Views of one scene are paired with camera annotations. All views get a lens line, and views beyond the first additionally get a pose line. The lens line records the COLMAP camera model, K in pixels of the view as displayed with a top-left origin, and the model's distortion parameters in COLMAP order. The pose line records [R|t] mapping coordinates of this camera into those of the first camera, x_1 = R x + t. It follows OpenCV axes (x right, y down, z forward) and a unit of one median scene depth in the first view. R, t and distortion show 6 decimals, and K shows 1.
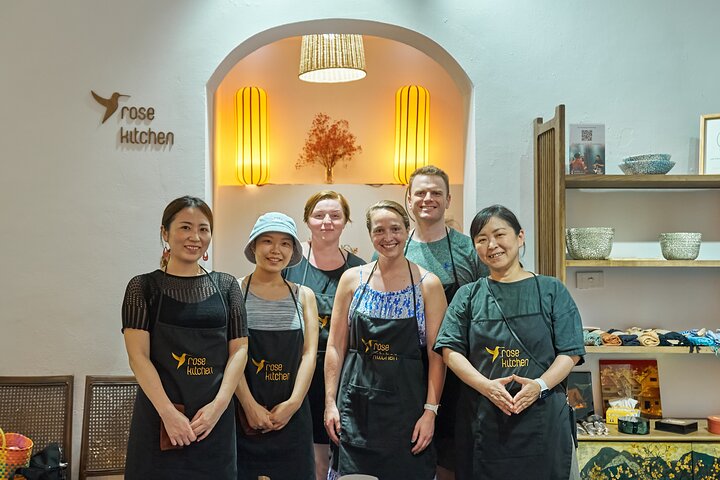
lens RADIAL K [[847.5, 0, 360.0], [0, 847.5, 240.0], [0, 0, 1]] dist [0.105727, 0.018040]
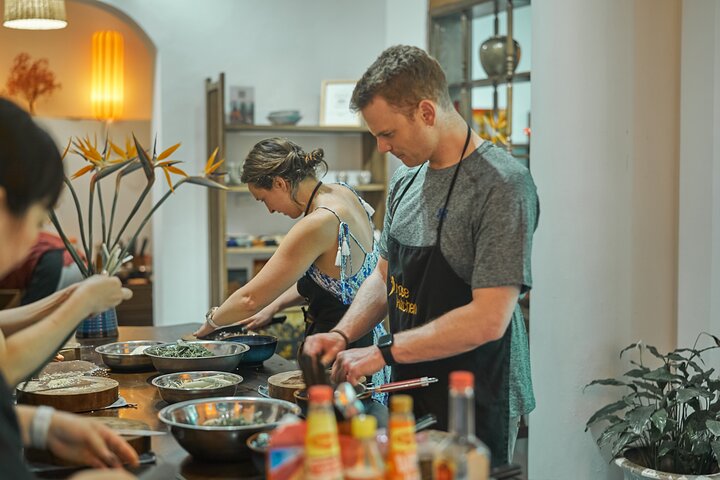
lens RADIAL K [[1046.3, 0, 360.0], [0, 1046.3, 240.0], [0, 0, 1]] dist [0.012602, 0.094024]
pose [[0.953776, -0.016731, 0.300051, -0.058825], [-0.006707, 0.997015, 0.076915, -0.019995], [-0.300443, -0.075373, 0.950817, -0.650480]]
